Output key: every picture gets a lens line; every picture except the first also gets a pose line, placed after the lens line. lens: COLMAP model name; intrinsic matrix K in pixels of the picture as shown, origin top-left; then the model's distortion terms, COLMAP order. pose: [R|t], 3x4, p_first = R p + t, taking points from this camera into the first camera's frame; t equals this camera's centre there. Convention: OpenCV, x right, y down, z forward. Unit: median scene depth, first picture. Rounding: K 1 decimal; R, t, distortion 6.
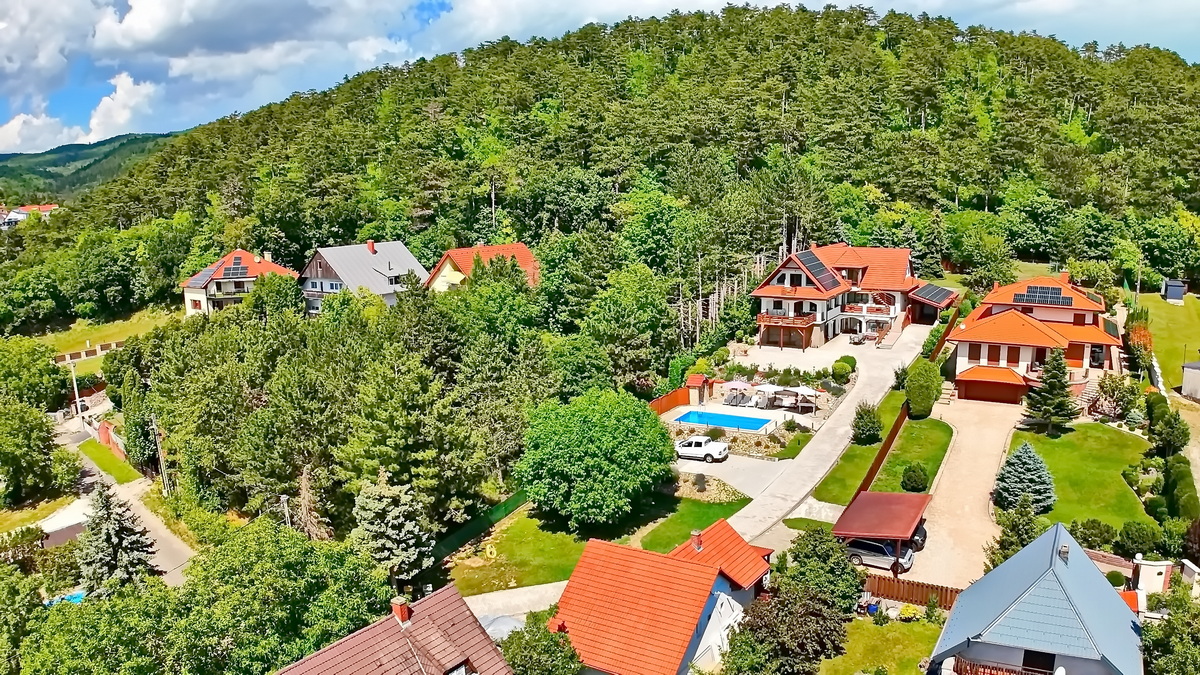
lens RADIAL K [[869.9, 0, 694.8], [0, 869.9, 393.8], [0, 0, 1]] dist [-0.121104, -0.110022]
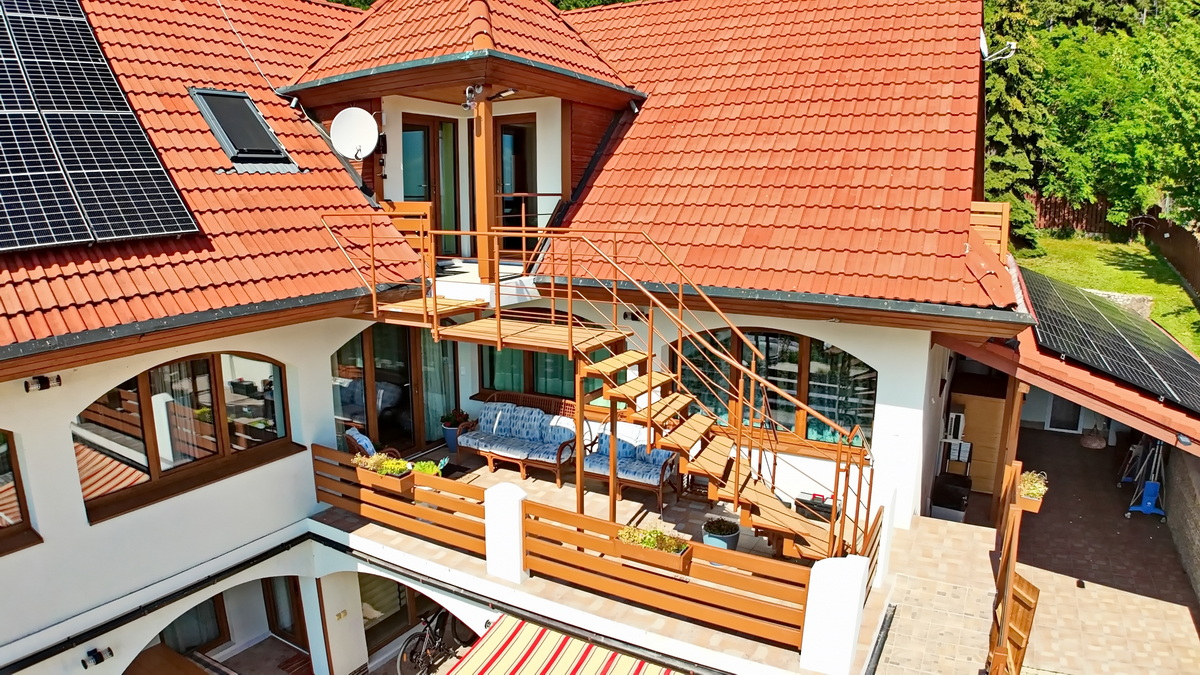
lens RADIAL K [[737.2, 0, 600.0], [0, 737.2, 337.5], [0, 0, 1]] dist [-0.183633, 0.021168]
pose [[0.995443, 0.027117, -0.091422, 0.256331], [-0.030883, 0.998721, -0.040043, -0.138312], [0.090219, 0.042684, 0.995007, 1.124813]]
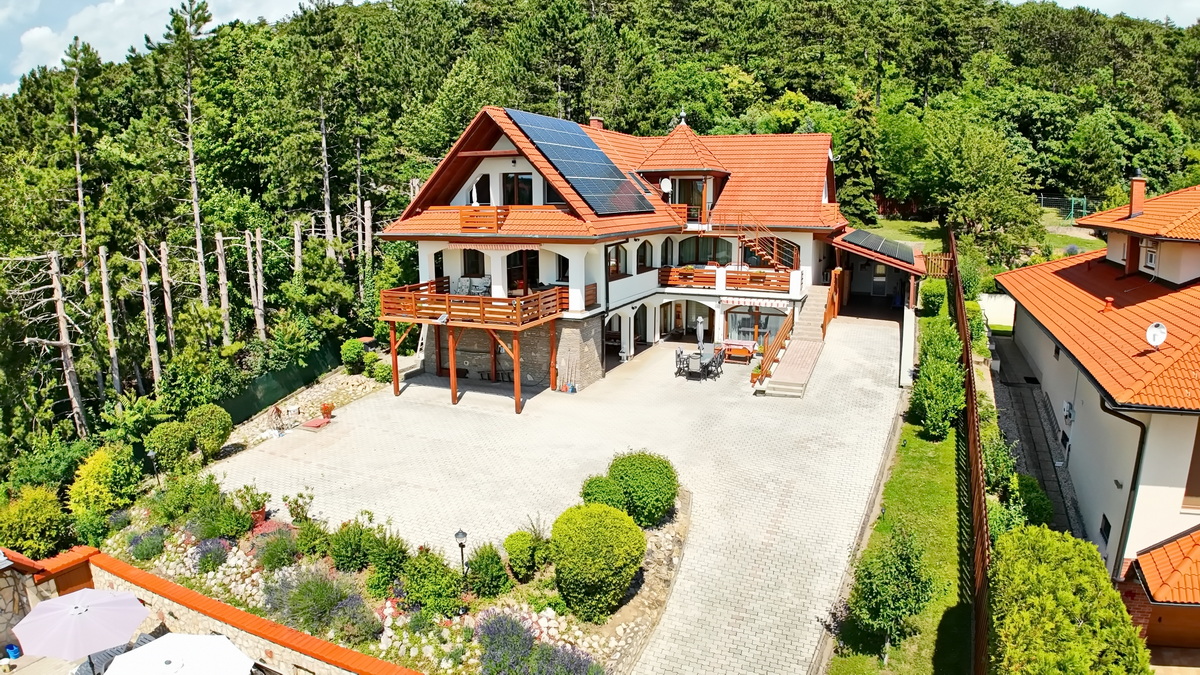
lens RADIAL K [[737.2, 0, 600.0], [0, 737.2, 337.5], [0, 0, 1]] dist [-0.183633, 0.021168]
pose [[0.999885, -0.000413, 0.015165, 0.168390], [0.001092, 0.998997, -0.044770, -0.070268], [-0.015131, 0.044782, 0.998882, 0.829415]]
